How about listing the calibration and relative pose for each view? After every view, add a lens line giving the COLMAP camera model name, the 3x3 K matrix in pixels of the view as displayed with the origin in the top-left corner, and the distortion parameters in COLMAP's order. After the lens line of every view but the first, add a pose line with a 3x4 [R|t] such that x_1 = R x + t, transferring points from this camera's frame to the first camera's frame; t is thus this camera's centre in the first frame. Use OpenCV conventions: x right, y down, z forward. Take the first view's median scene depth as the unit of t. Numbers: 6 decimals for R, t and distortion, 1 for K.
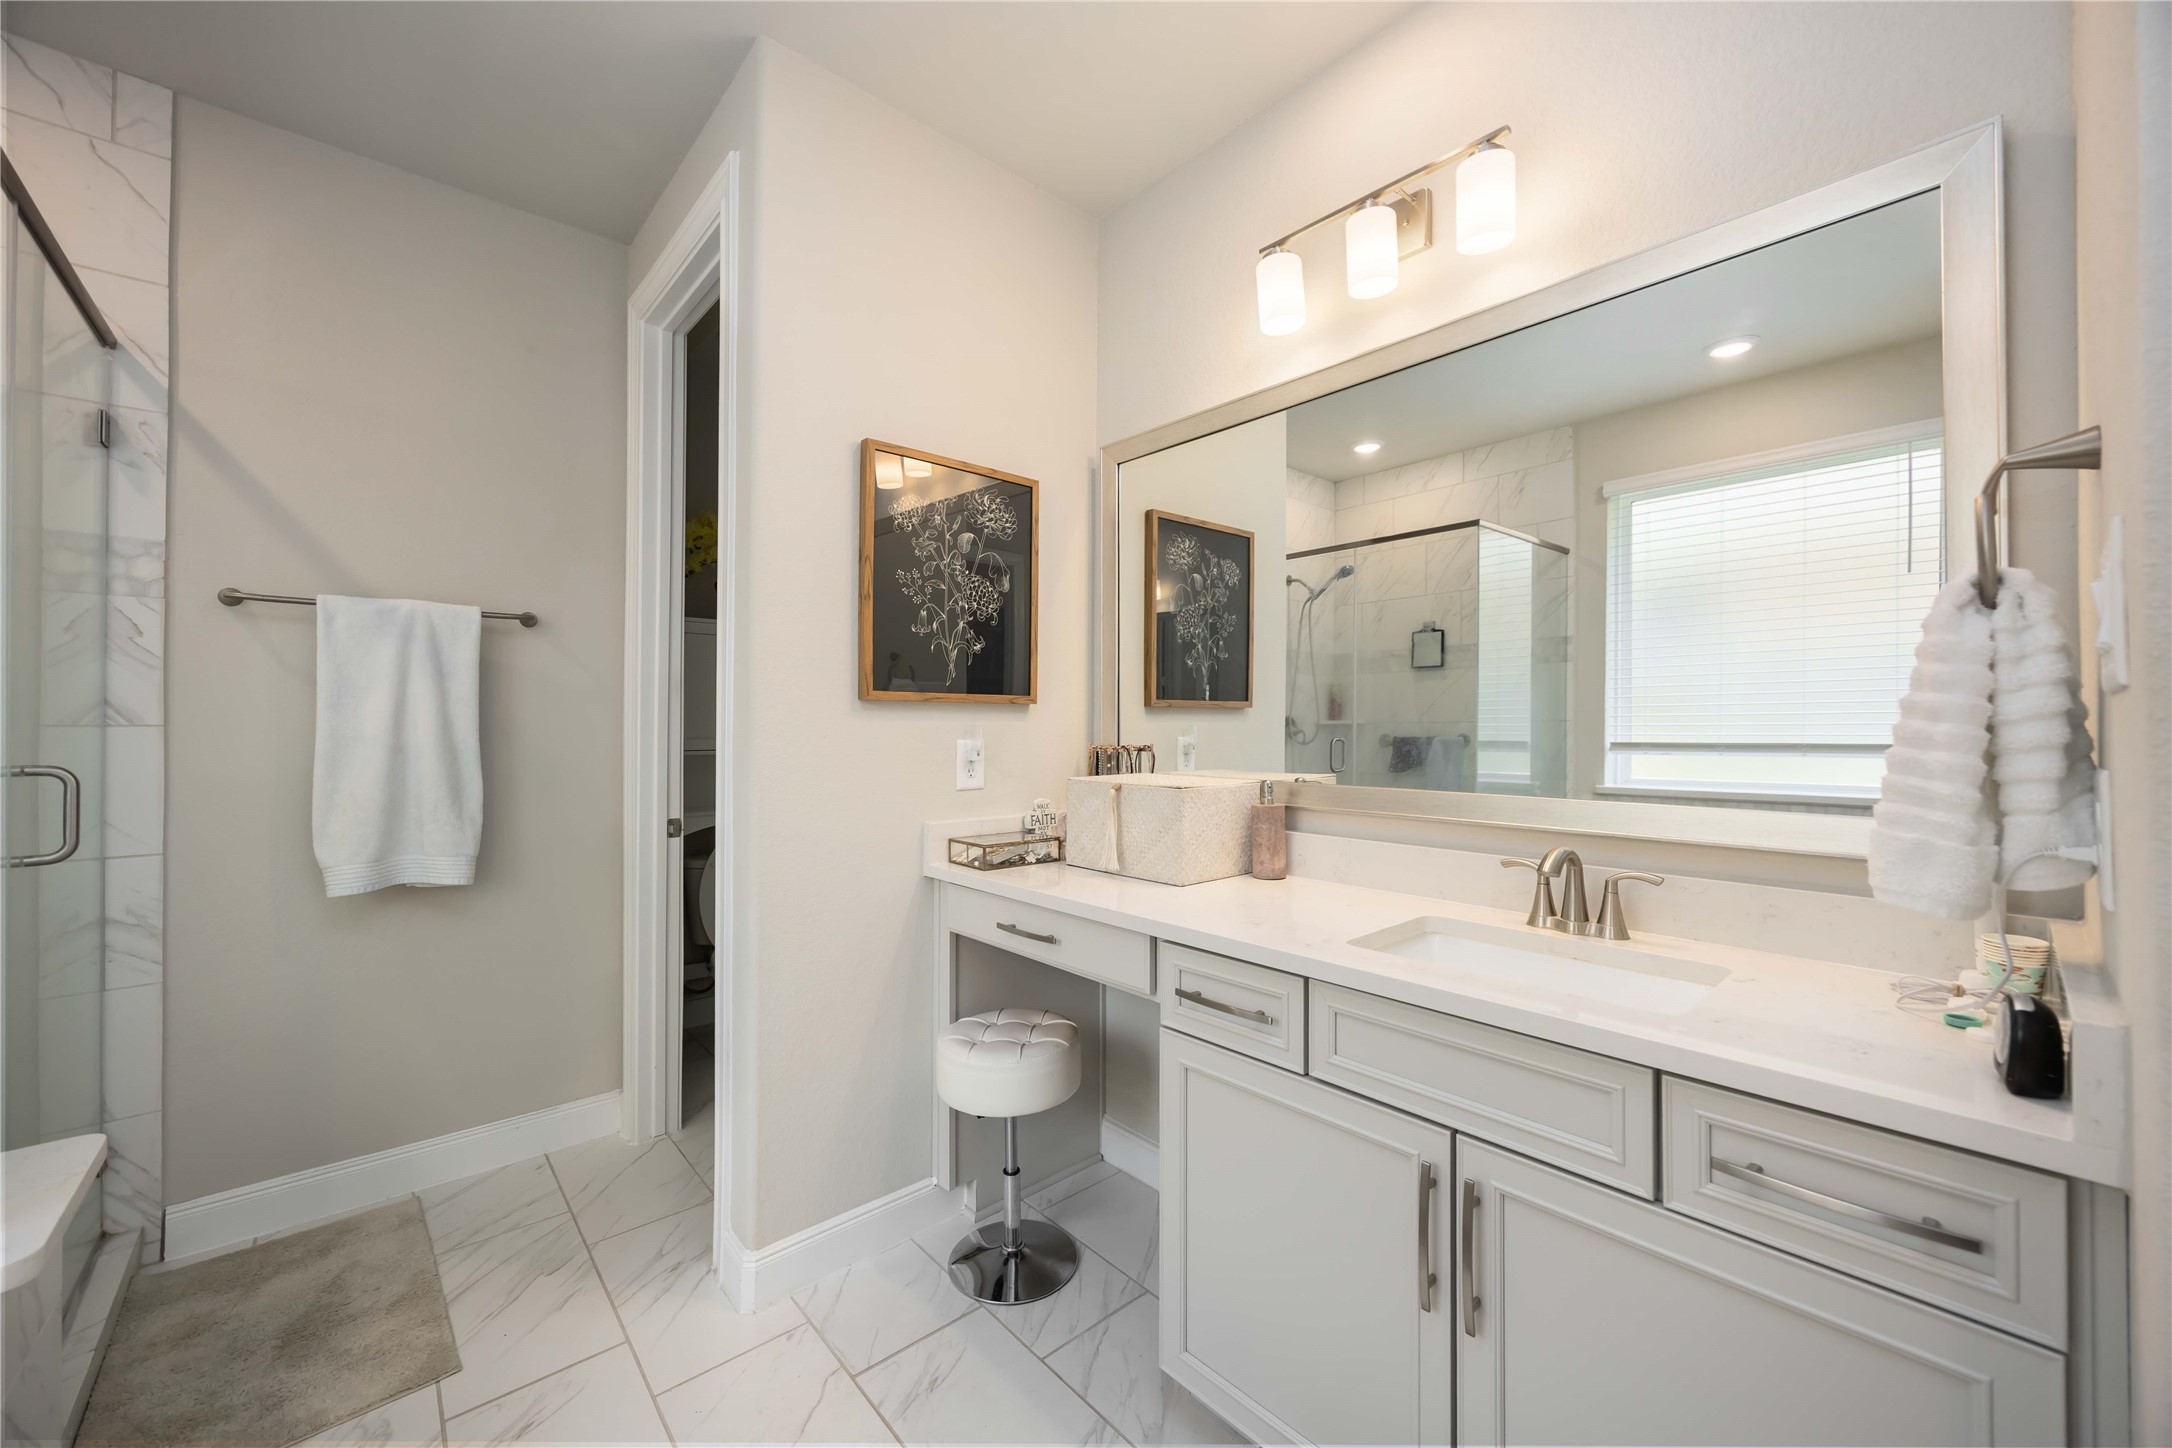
lens RADIAL K [[829.2, 0, 1080.0], [0, 829.2, 718.8], [0, 0, 1]] dist [-0.001694, -0.000079]
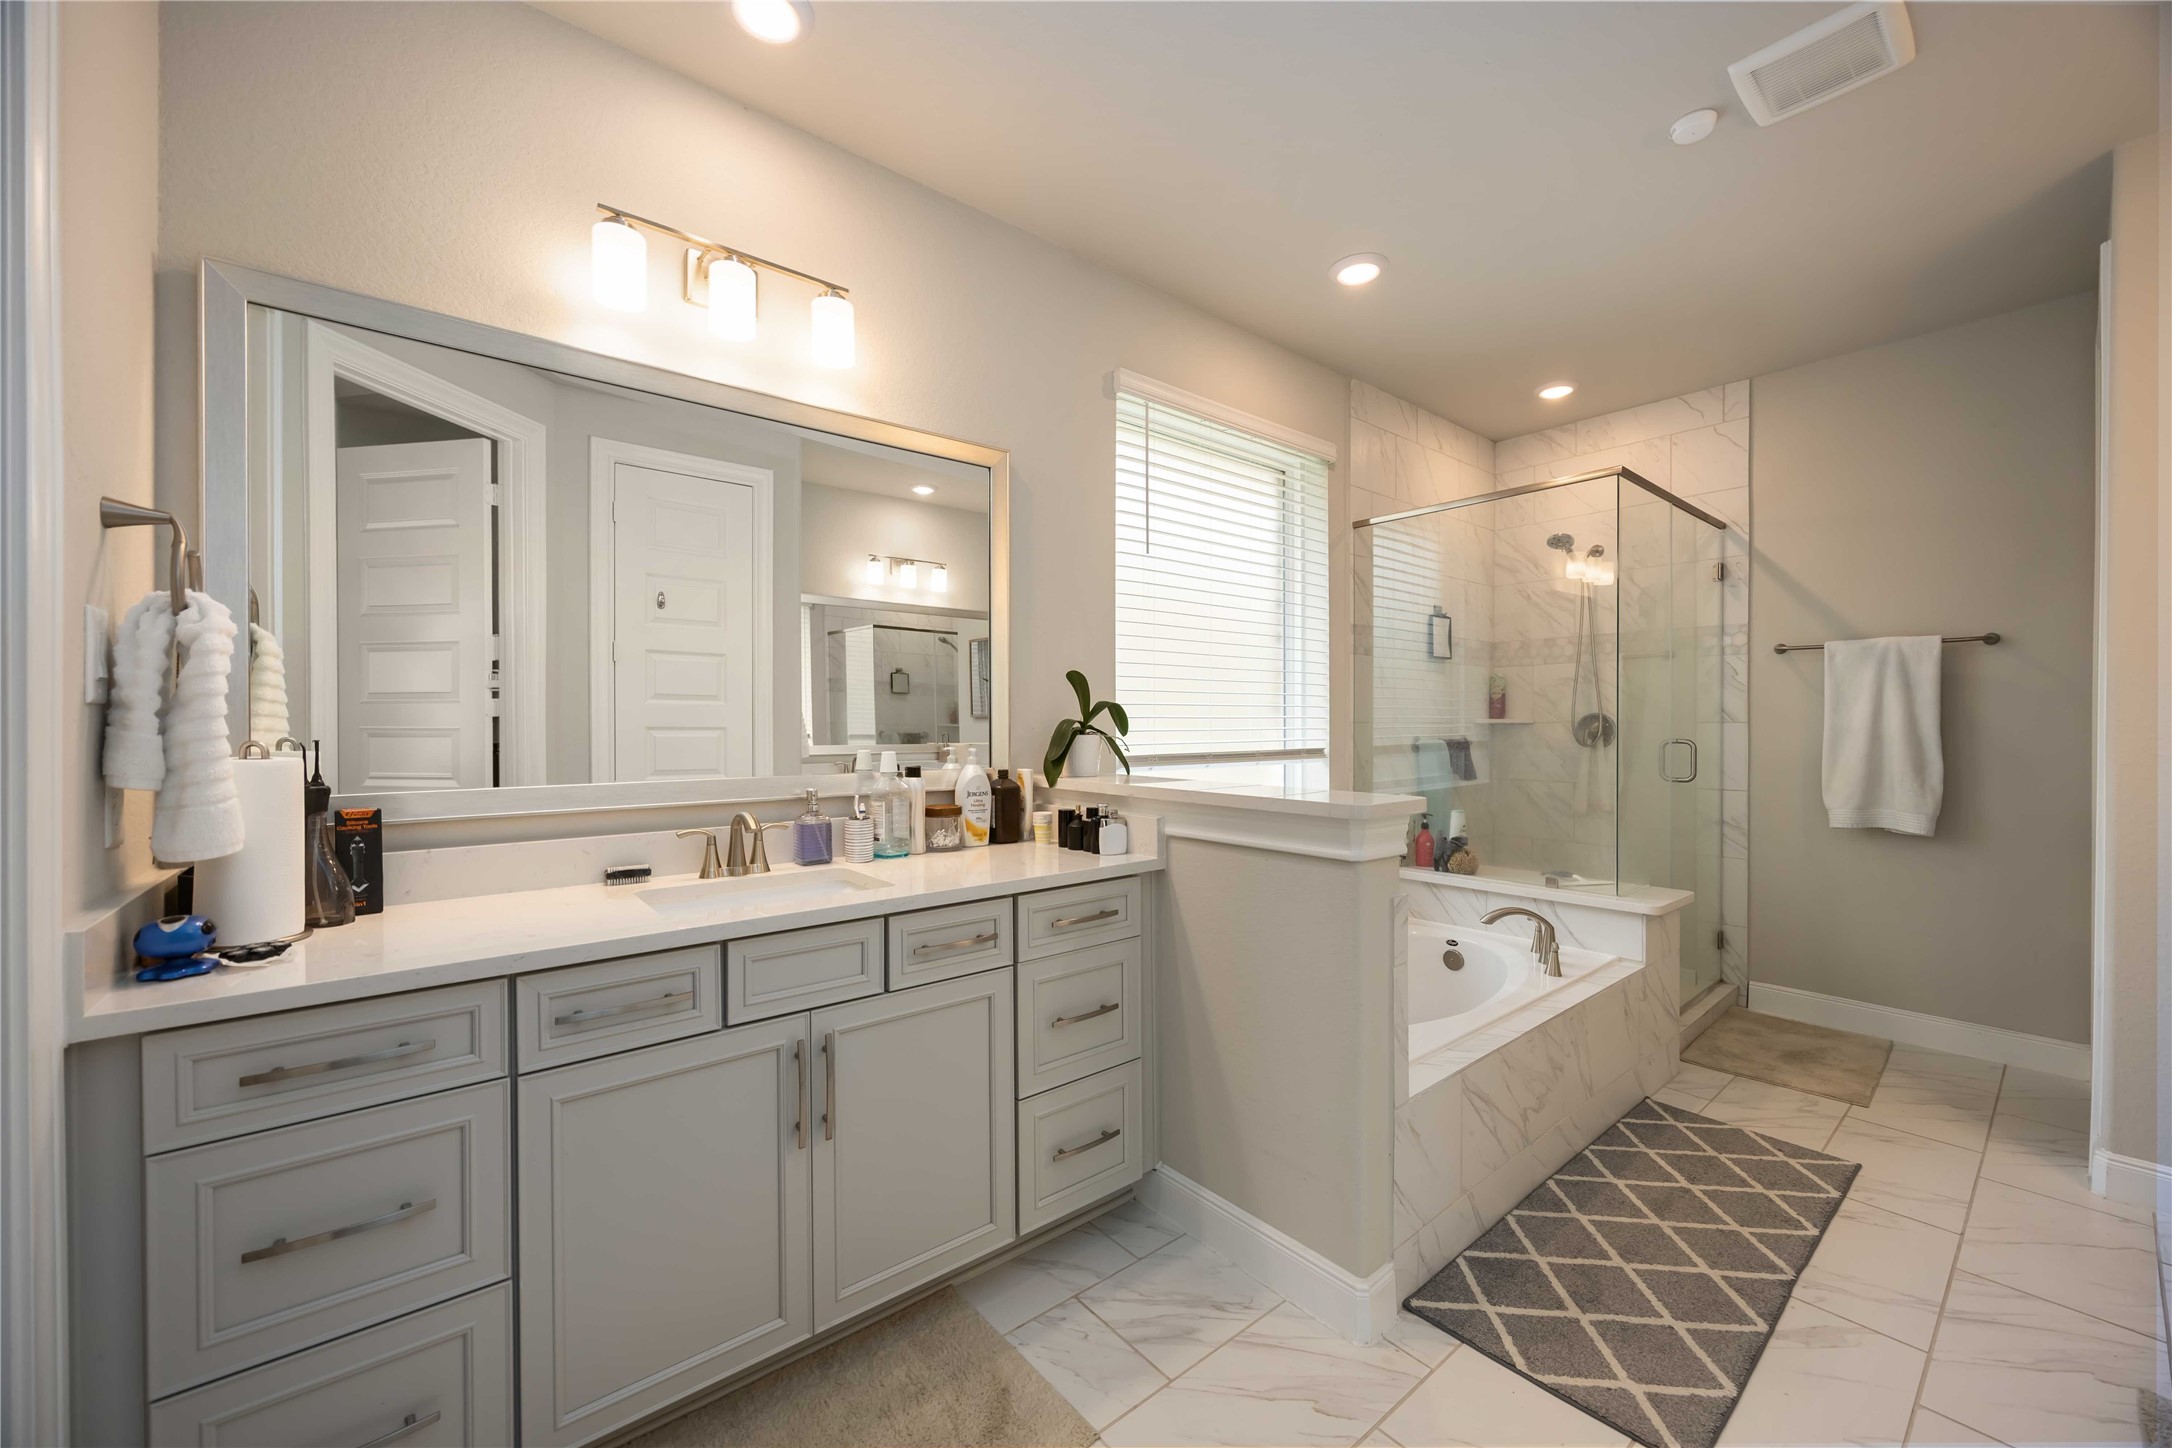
lens RADIAL K [[829.2, 0, 1084.3], [0, 829.2, 727.6], [0, 0, 1]] dist [-0.001694, -0.000079]
pose [[-0.035201, 0.005343, -0.999366, 0.814940], [0.008110, 0.999954, 0.005060, -0.001187], [0.999347, -0.007927, -0.035243, -0.431155]]
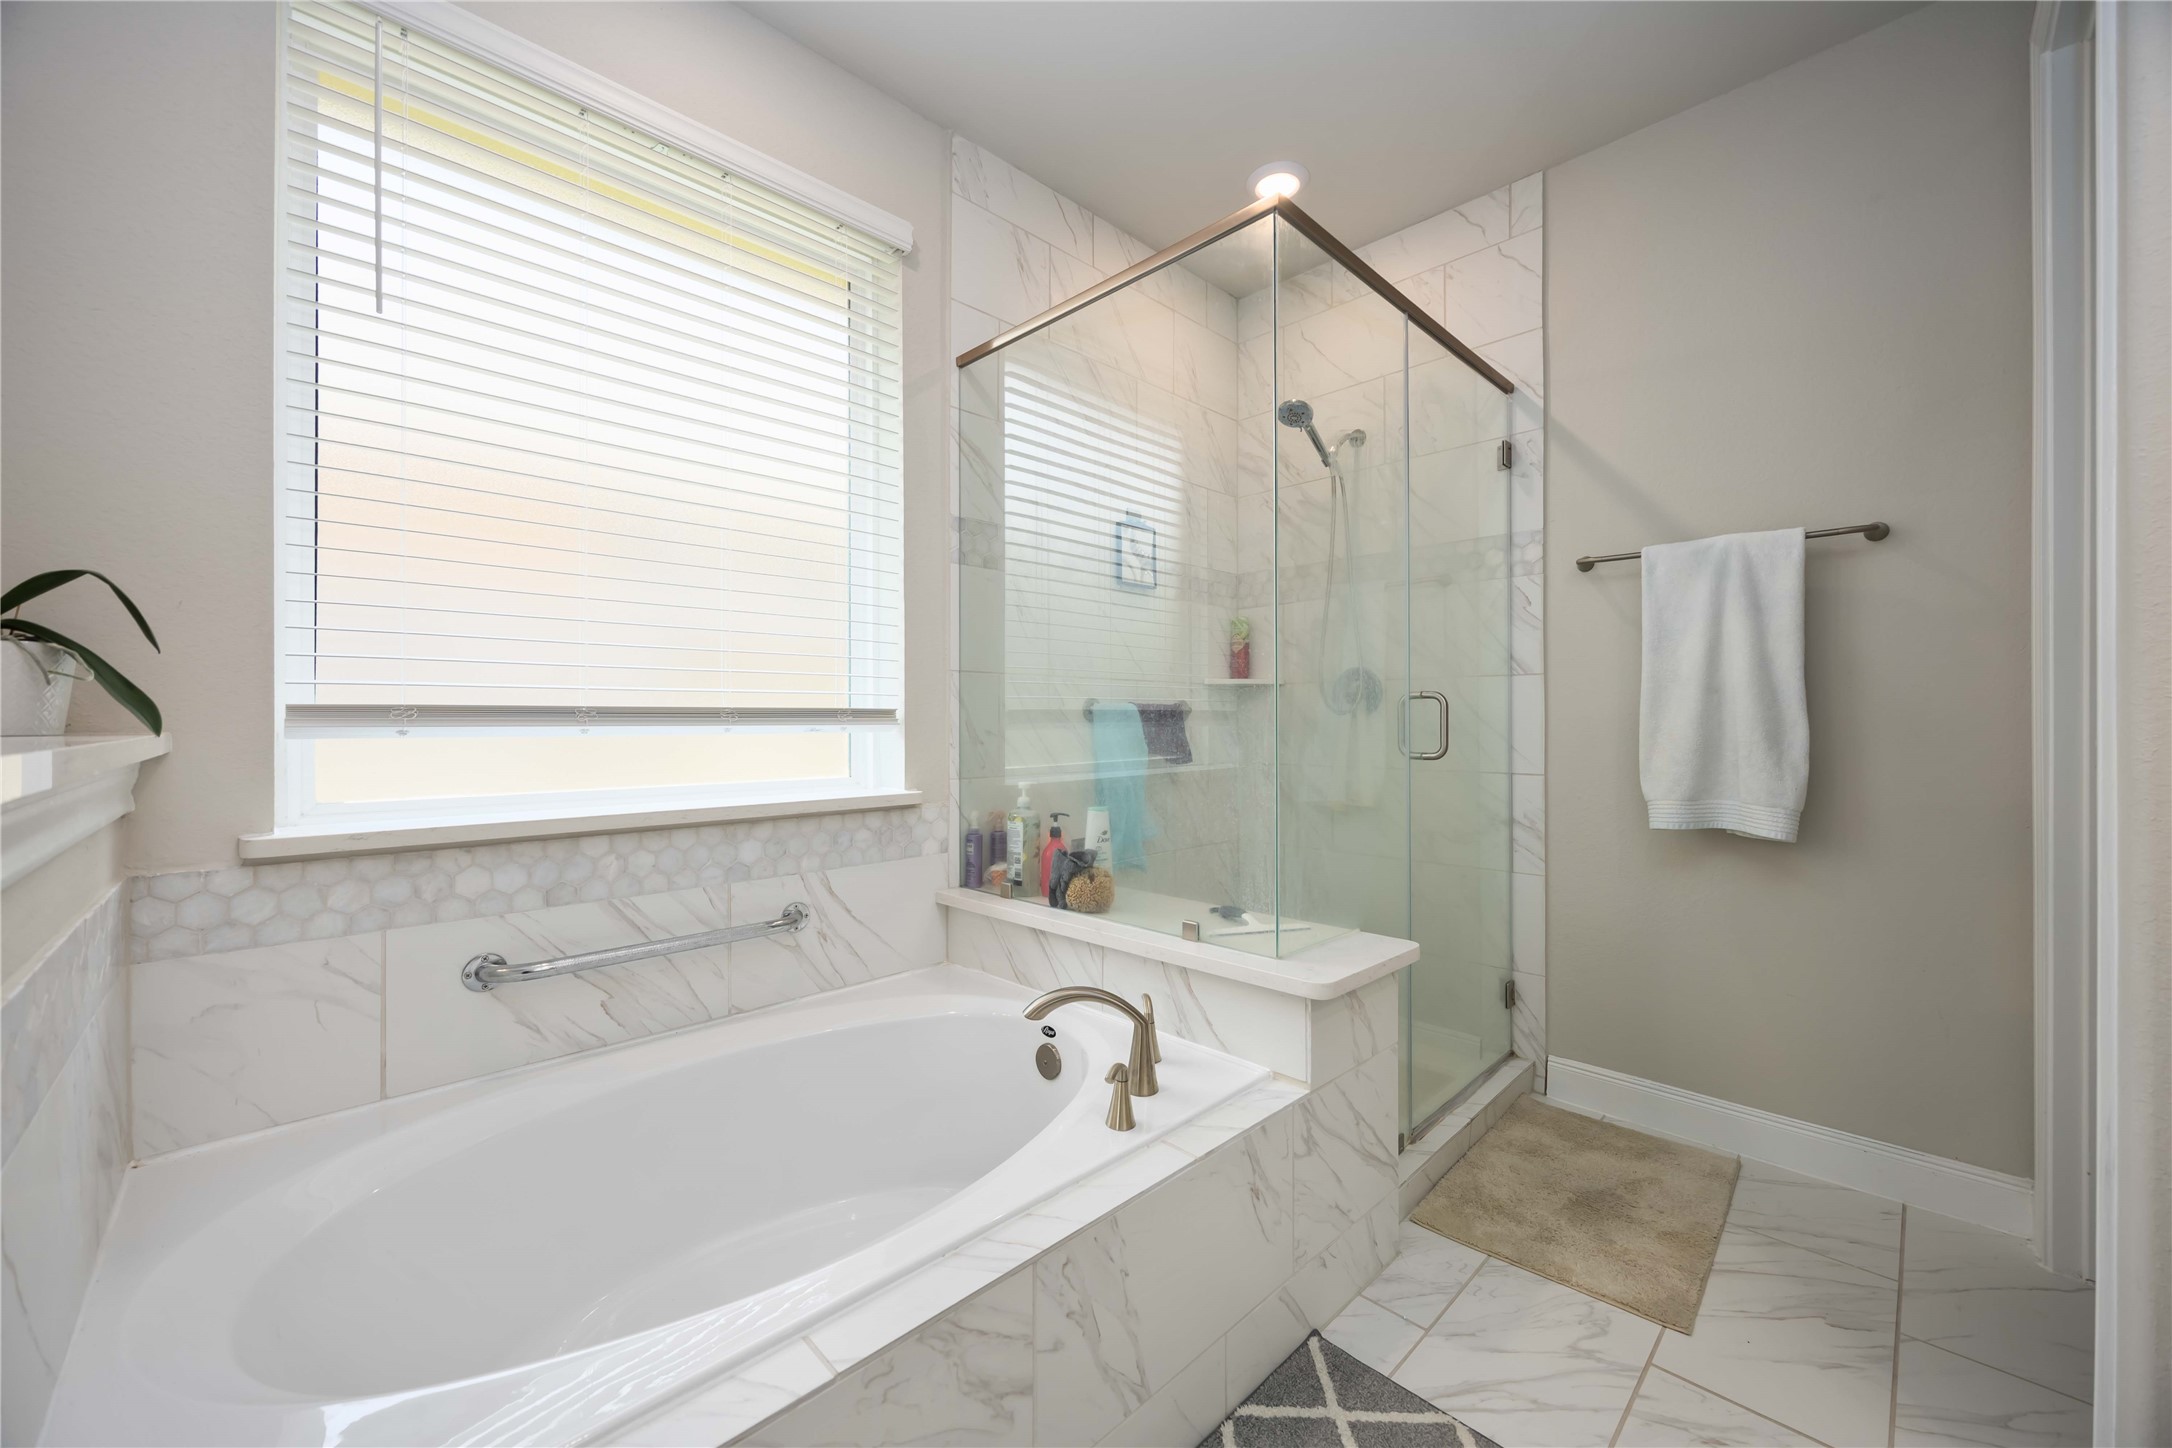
lens RADIAL K [[829.2, 0, 1087.1], [0, 829.2, 716.7], [0, 0, 1]] dist [-0.001694, -0.000079]
pose [[0.053054, -0.003921, -0.998584, 0.125999], [0.007774, 0.999964, -0.003513, 0.073347], [0.998561, -0.007577, 0.053083, 0.232896]]
